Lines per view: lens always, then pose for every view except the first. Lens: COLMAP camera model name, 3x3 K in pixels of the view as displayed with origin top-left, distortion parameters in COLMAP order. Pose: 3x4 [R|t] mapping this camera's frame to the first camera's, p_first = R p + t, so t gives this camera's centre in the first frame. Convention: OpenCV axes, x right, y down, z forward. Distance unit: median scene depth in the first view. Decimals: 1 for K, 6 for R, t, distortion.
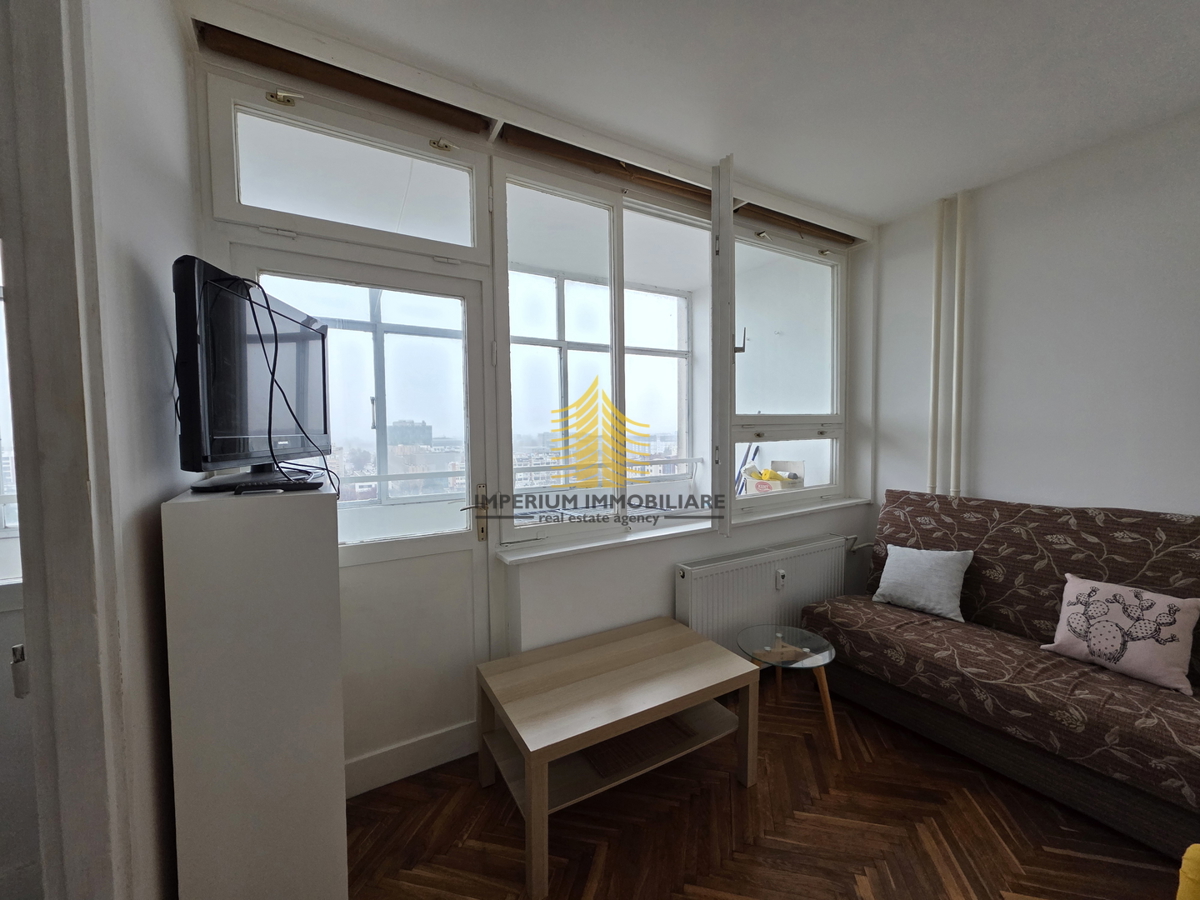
lens RADIAL K [[477.3, 0, 603.4], [0, 477.3, 452.2], [0, 0, 1]] dist [0.001674, 0.001873]
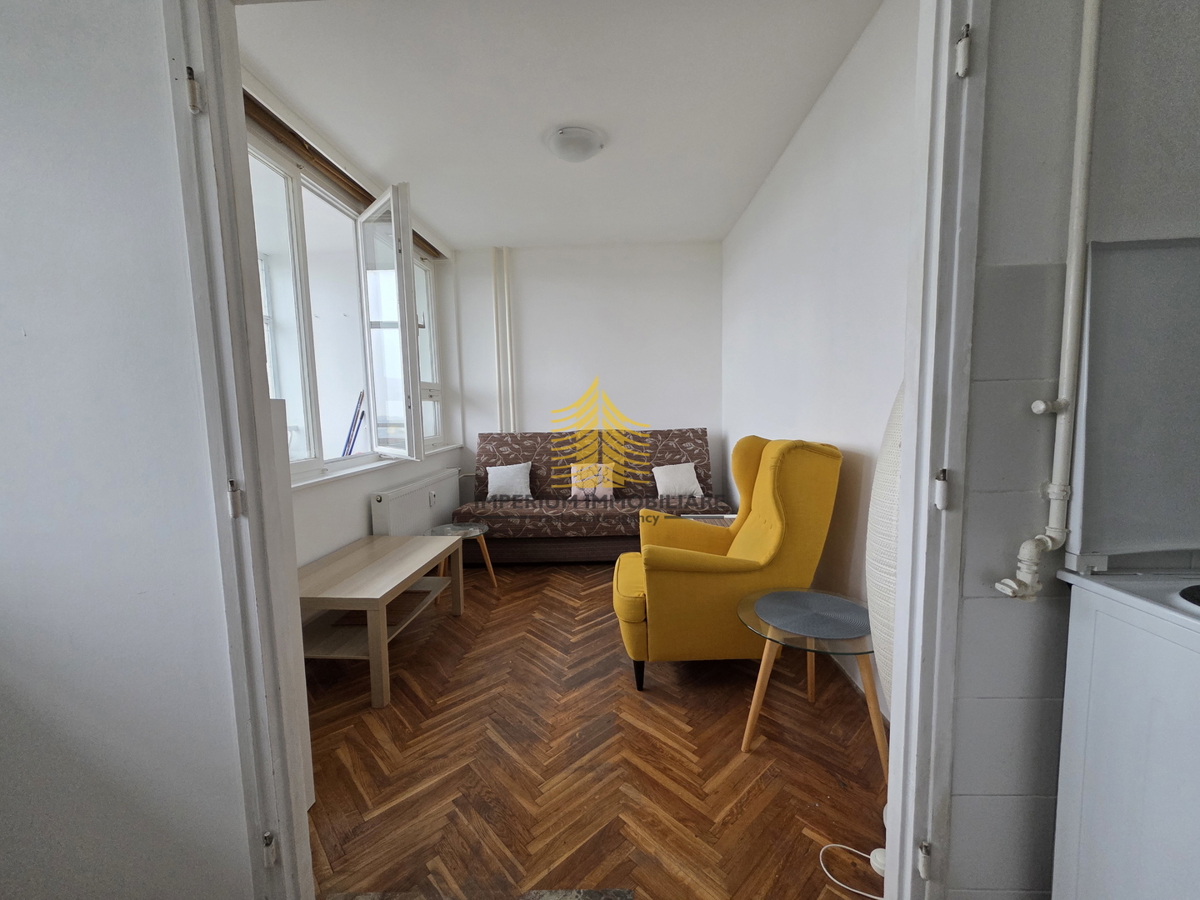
lens RADIAL K [[477.3, 0, 605.6], [0, 477.3, 452.8], [0, 0, 1]] dist [0.001674, 0.001873]
pose [[0.550027, -0.078088, 0.831488, -0.582353], [0.056948, 0.996809, 0.055943, 0.103030], [-0.833203, 0.016581, 0.552719, -0.211502]]
